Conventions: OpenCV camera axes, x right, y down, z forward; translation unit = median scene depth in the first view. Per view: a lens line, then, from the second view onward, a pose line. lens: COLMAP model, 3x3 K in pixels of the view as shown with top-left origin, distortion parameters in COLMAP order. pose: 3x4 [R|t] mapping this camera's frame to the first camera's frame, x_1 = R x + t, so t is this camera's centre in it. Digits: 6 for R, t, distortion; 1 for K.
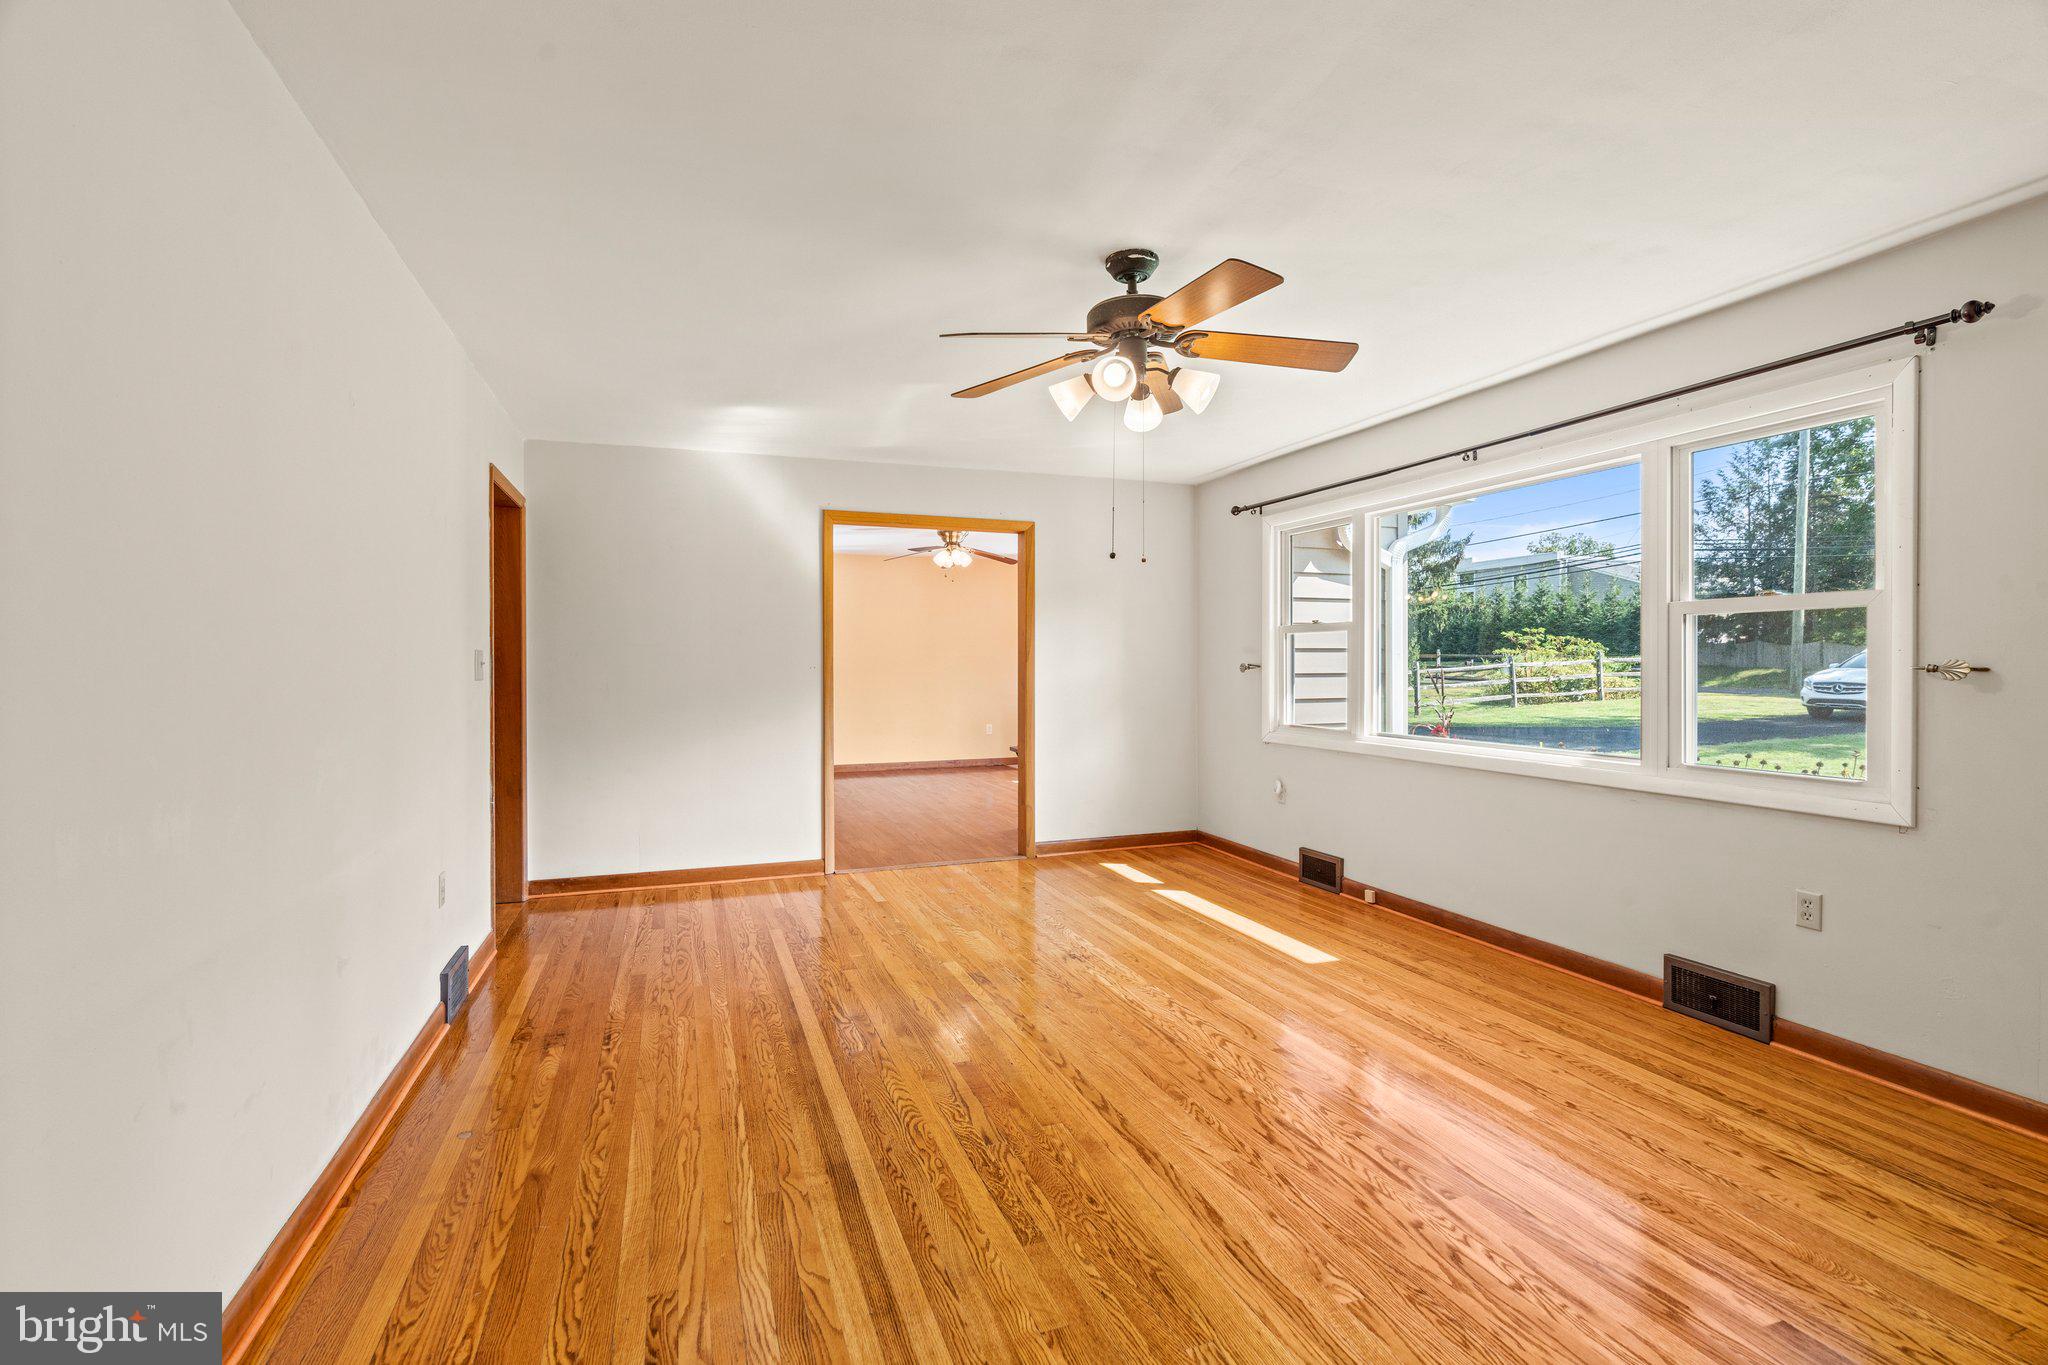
lens RADIAL K [[955.2, 0, 1024.0], [0, 955.2, 682.5], [0, 0, 1]] dist [-0.004873, -0.000199]
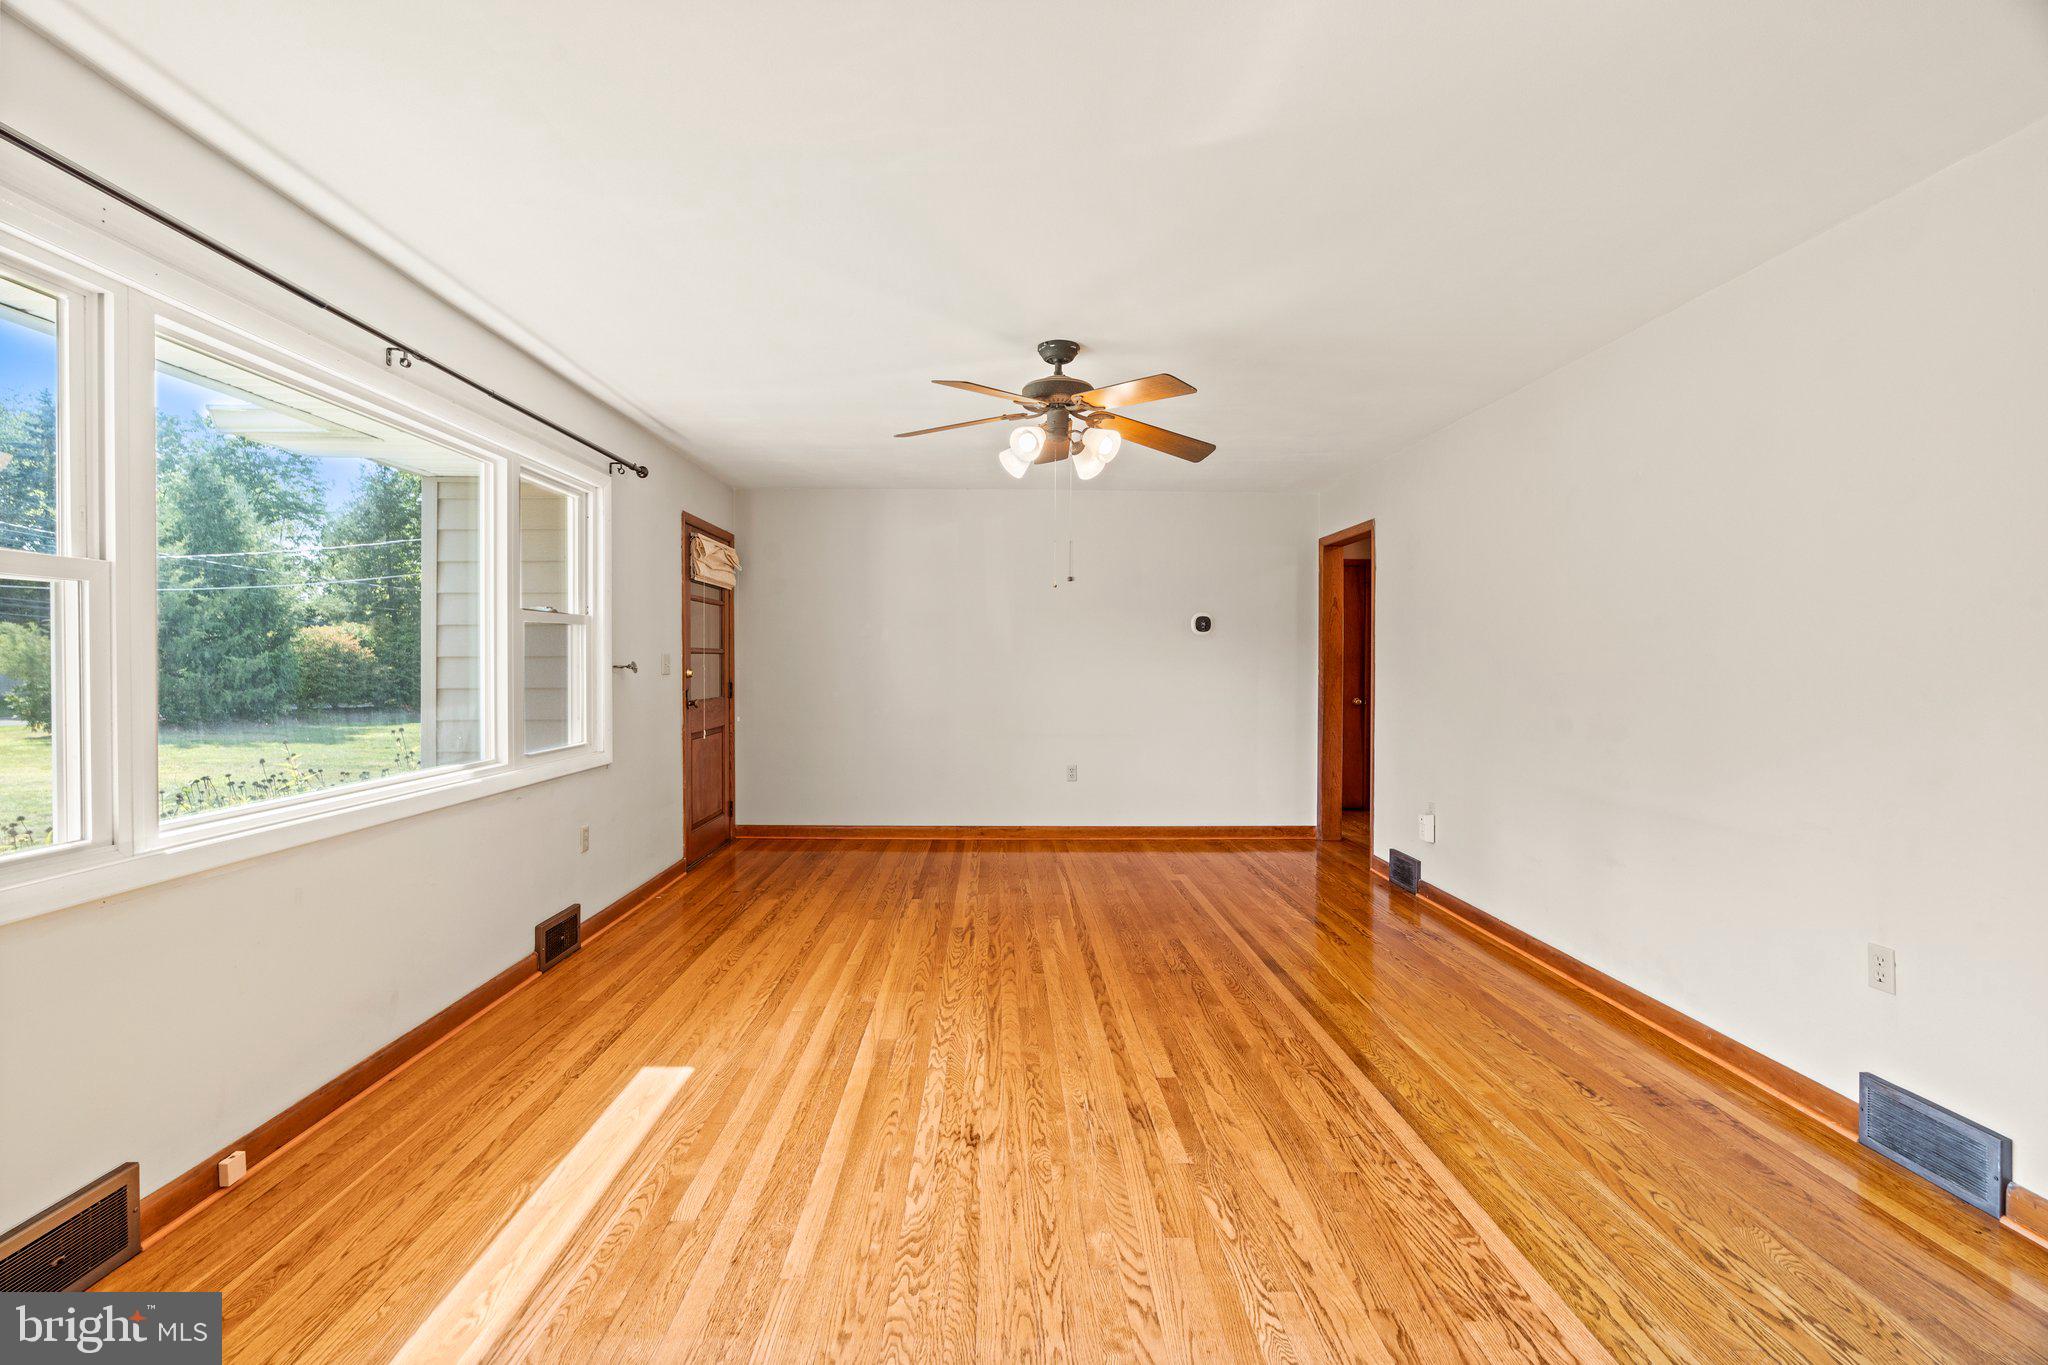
lens RADIAL K [[955.2, 0, 1024.0], [0, 955.2, 682.5], [0, 0, 1]] dist [-0.004873, -0.000199]
pose [[-0.949607, -0.008271, 0.313335, -0.205848], [0.004815, 0.999149, 0.040964, -0.038803], [-0.313407, 0.040409, -0.948759, 1.901496]]
